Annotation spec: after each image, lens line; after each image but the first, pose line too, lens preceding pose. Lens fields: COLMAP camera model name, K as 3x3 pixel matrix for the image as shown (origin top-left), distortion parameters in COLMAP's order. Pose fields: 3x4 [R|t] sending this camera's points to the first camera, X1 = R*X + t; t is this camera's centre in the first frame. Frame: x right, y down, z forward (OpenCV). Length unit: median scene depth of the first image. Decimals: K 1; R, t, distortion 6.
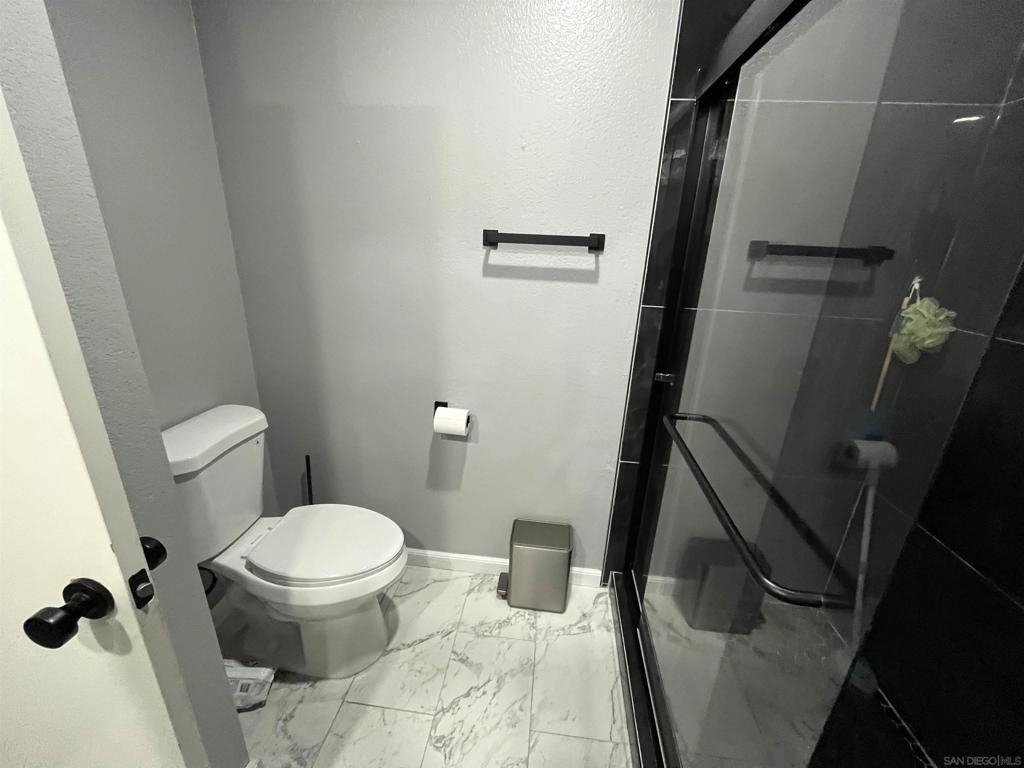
lens RADIAL K [[414.0, 0, 514.5], [0, 414.0, 386.0], [0, 0, 1]] dist [-0.001238, -0.000693]
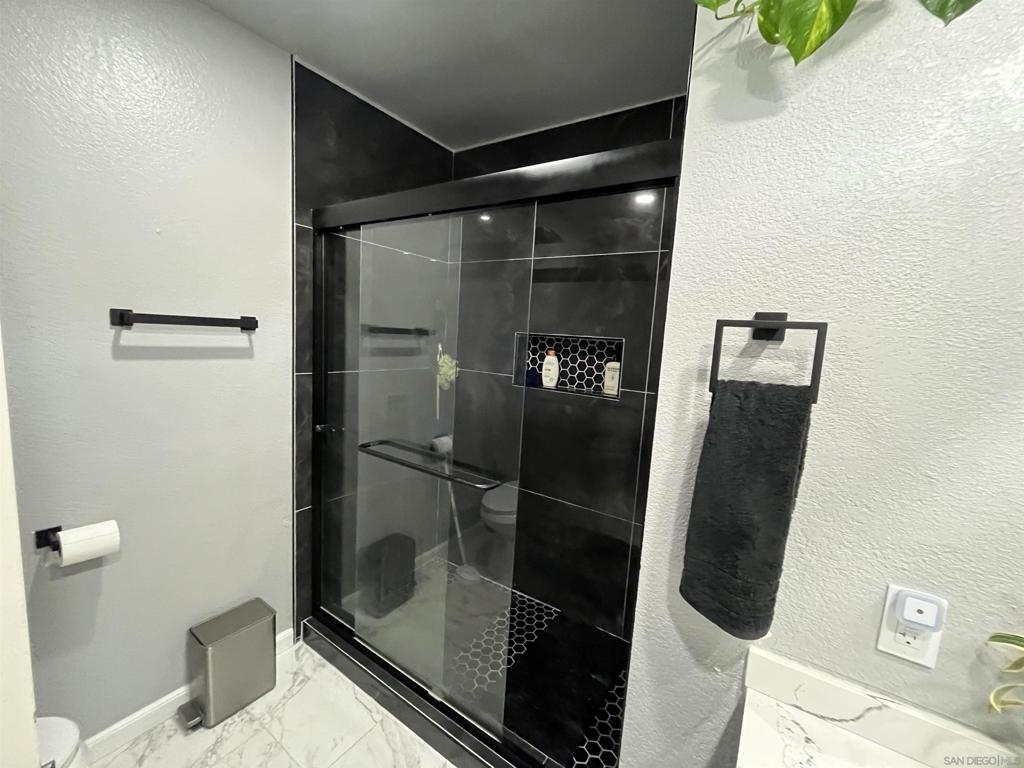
lens RADIAL K [[414.0, 0, 514.7], [0, 414.0, 385.9], [0, 0, 1]] dist [-0.001238, -0.000693]
pose [[0.462504, -0.122923, 0.878054, -0.466411], [0.252525, 0.967587, 0.002443, 0.001097], [-0.849895, 0.220601, 0.478554, -0.126476]]
